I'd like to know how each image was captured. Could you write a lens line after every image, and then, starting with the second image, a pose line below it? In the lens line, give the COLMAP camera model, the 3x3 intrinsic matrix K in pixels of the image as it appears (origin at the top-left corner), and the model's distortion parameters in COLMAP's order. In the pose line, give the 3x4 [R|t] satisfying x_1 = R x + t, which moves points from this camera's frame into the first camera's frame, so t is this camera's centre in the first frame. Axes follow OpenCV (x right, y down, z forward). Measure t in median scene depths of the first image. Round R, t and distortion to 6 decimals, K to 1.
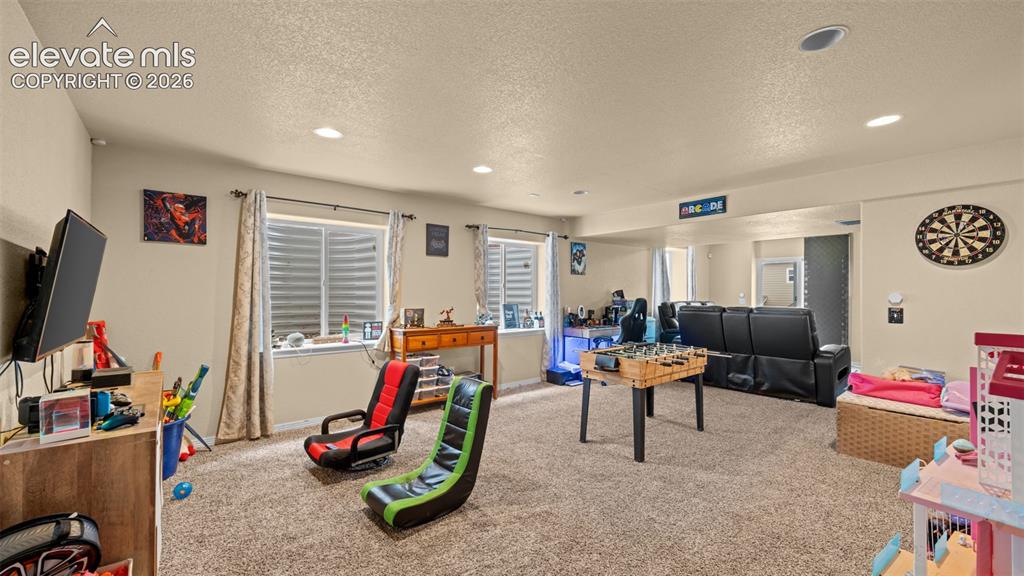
lens RADIAL K [[415.5, 0, 511.3], [0, 415.5, 287.1], [0, 0, 1]] dist [0.002763, 0.000124]
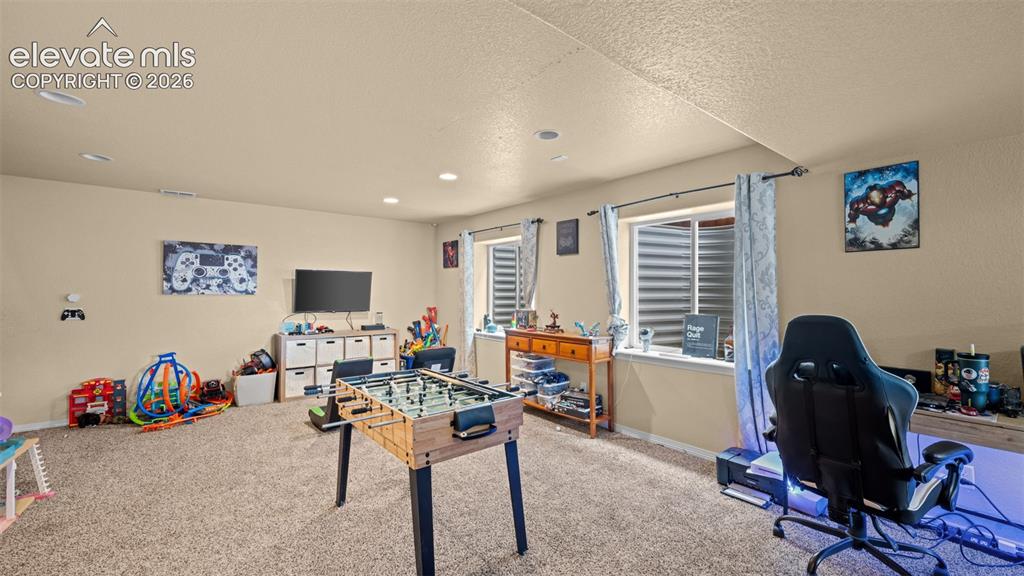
lens RADIAL K [[415.5, 0, 510.7], [0, 415.5, 289.5], [0, 0, 1]] dist [0.002763, 0.000124]
pose [[-0.018833, -0.011003, -0.999762, 0.726091], [0.005851, 0.999921, -0.011115, 0.010614], [0.999806, -0.006059, -0.018767, 0.885547]]
